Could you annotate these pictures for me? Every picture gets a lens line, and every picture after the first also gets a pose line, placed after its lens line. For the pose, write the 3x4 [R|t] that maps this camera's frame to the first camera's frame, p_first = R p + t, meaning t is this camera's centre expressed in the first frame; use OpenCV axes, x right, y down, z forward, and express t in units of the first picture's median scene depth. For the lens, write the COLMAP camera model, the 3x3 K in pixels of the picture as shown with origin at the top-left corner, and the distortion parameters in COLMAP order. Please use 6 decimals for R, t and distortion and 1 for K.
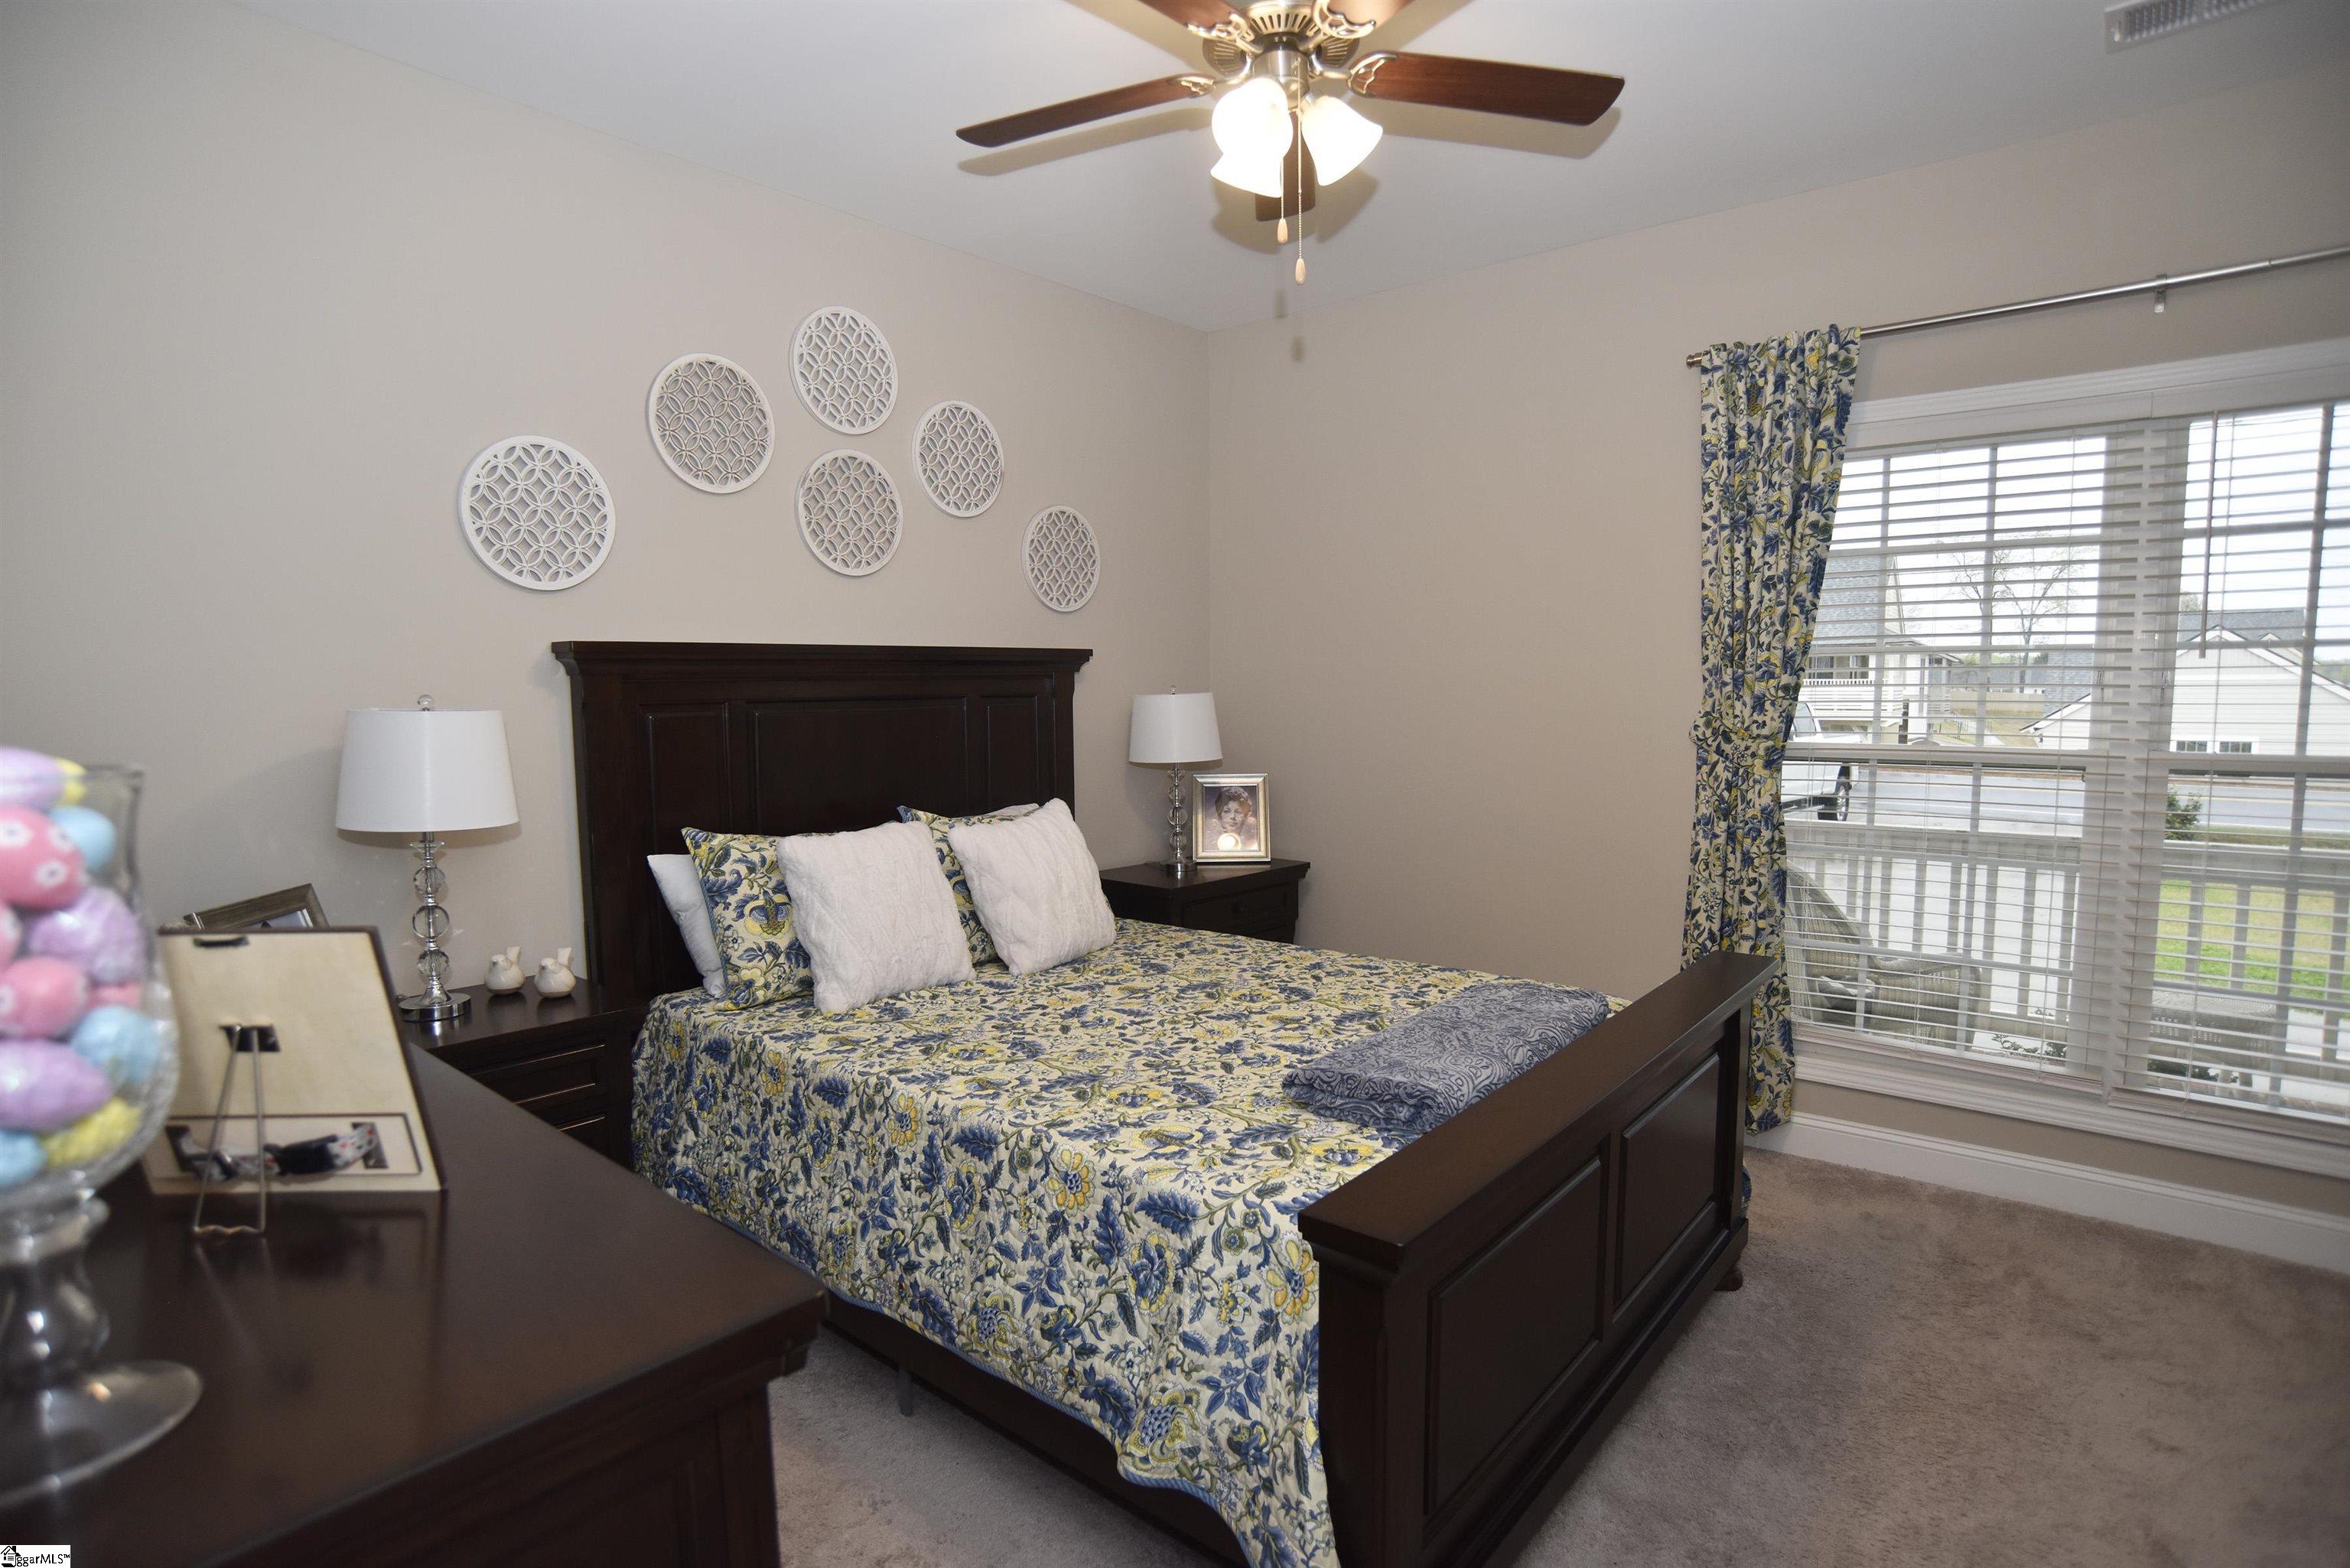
lens RADIAL K [[1194.2, 0, 1174.3], [0, 1194.2, 795.1], [0, 0, 1]] dist [-0.111477, 0.057579]
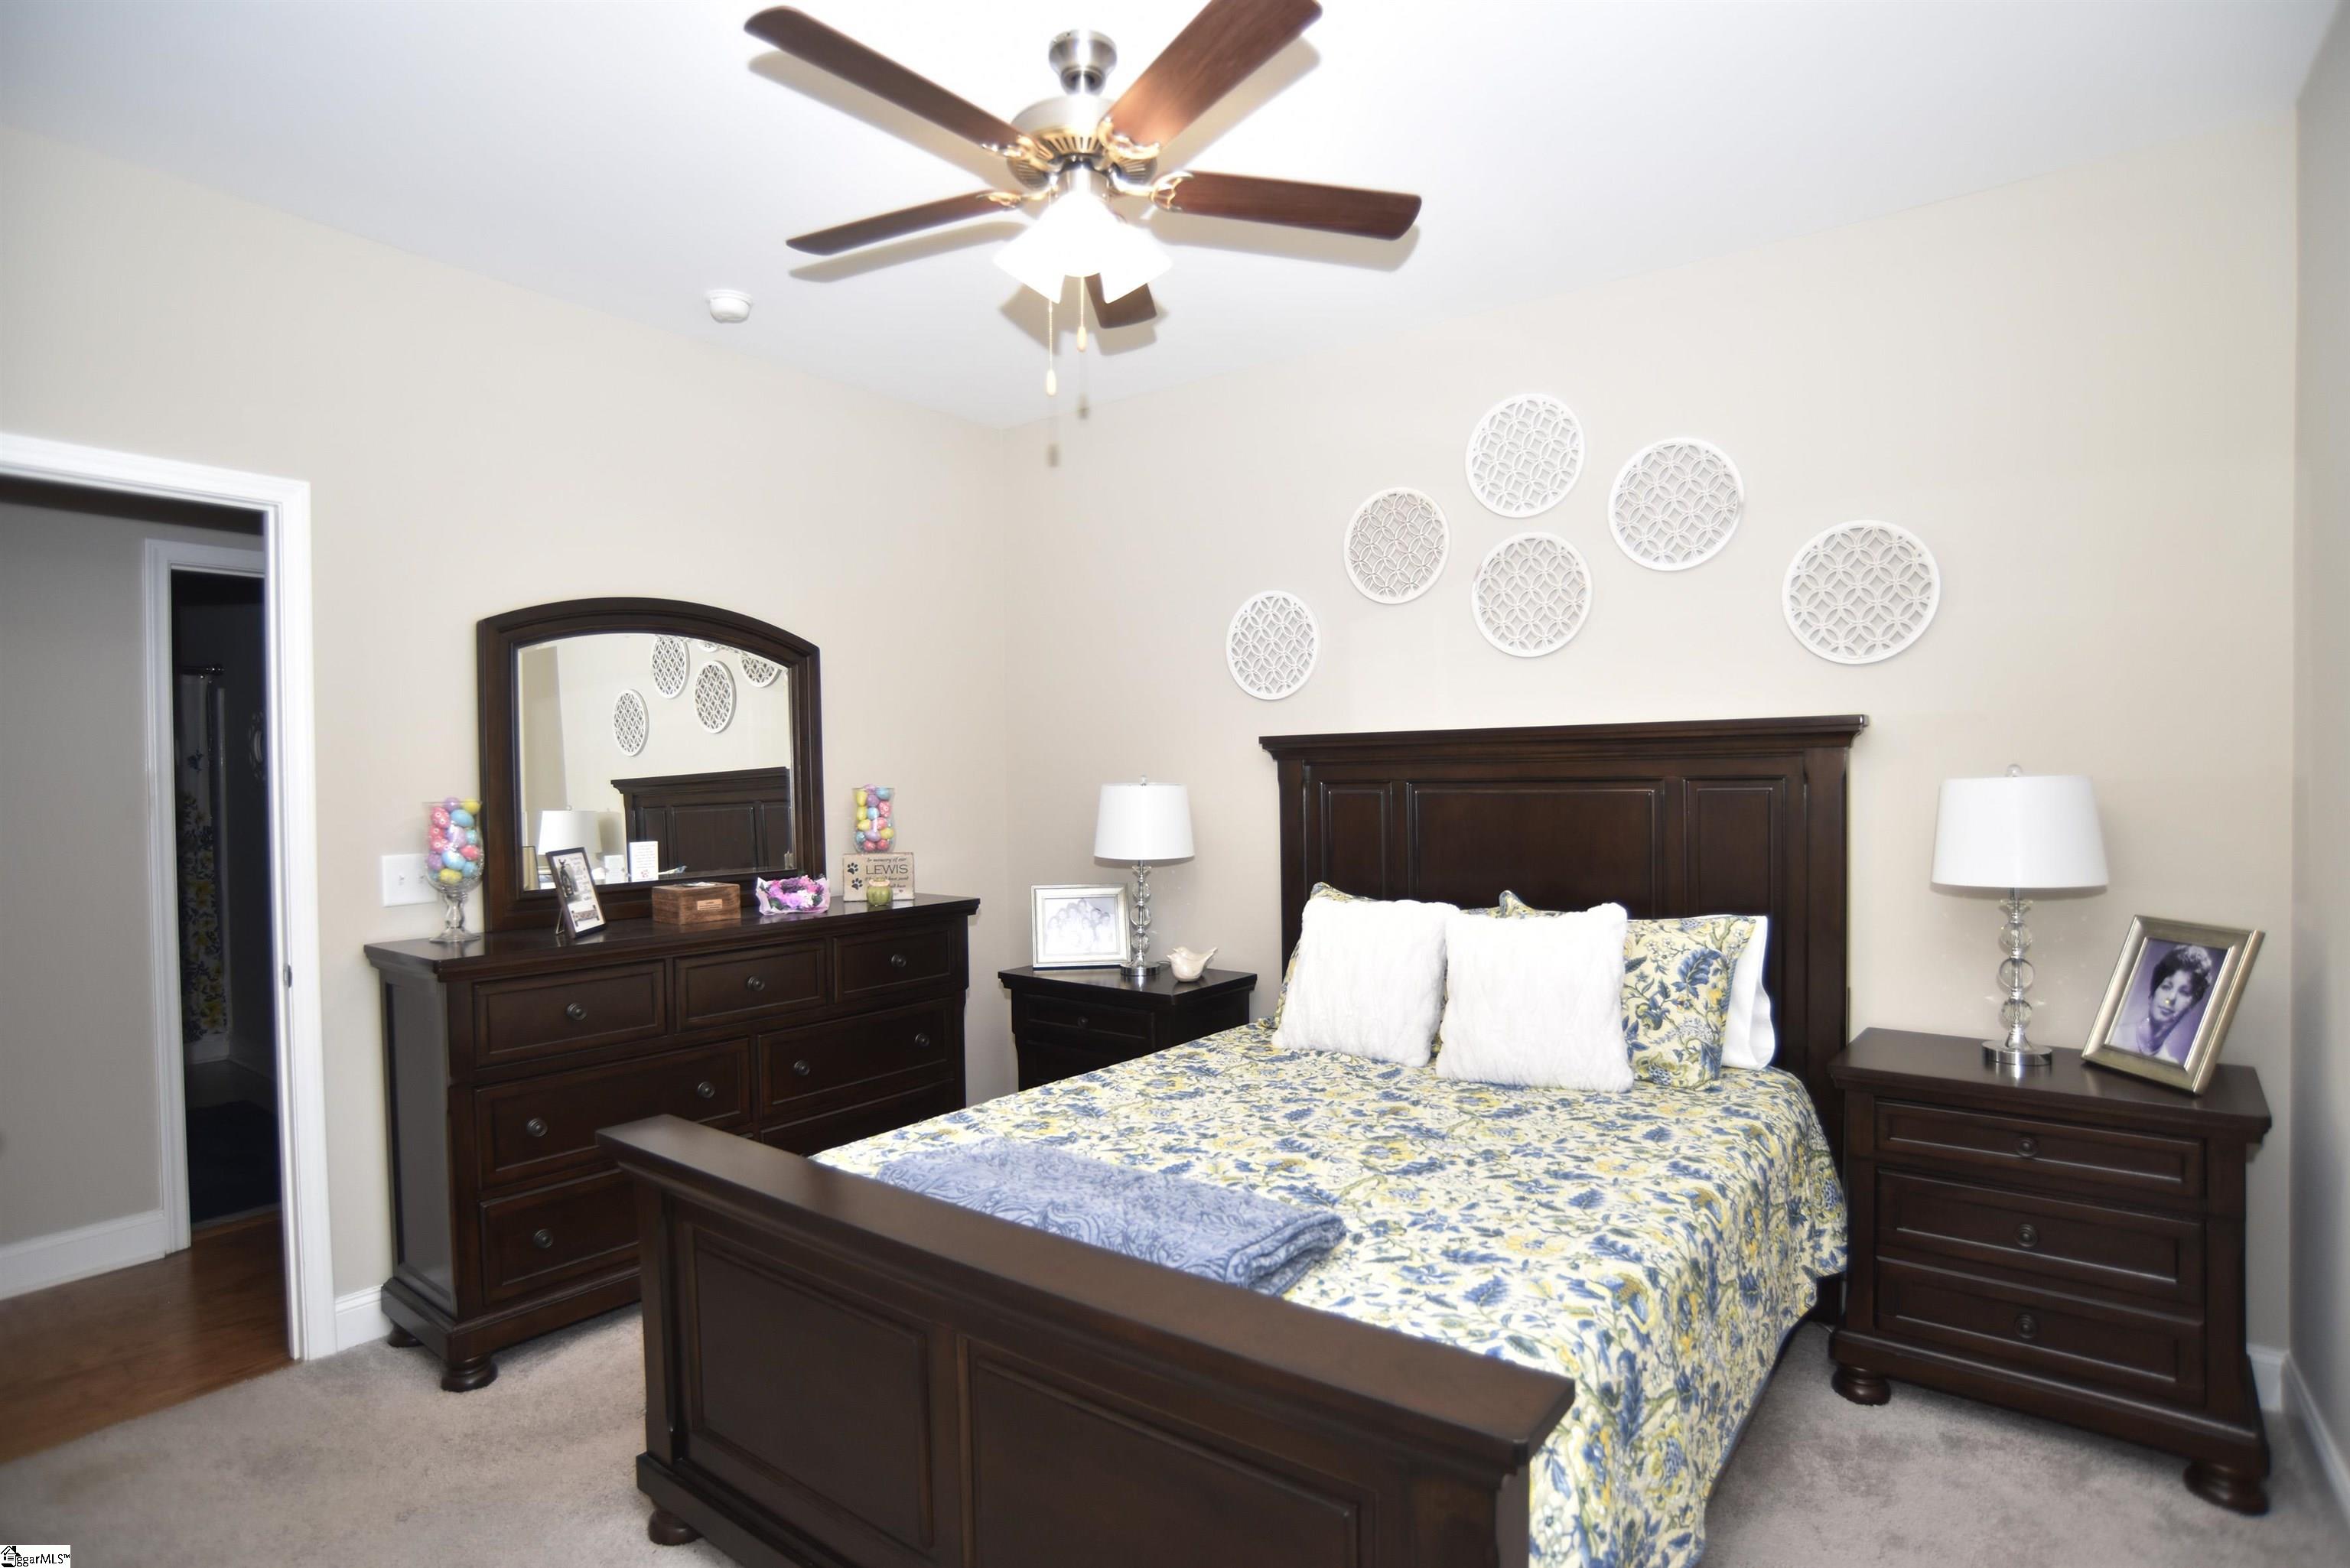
lens RADIAL K [[1194.2, 0, 1174.3], [0, 1194.2, 795.1], [0, 0, 1]] dist [-0.111477, 0.057579]
pose [[0.038798, 0.017408, -0.999095, 0.823777], [-0.084793, 0.996299, 0.014067, -0.068044], [0.995643, 0.084171, 0.040130, 0.778876]]
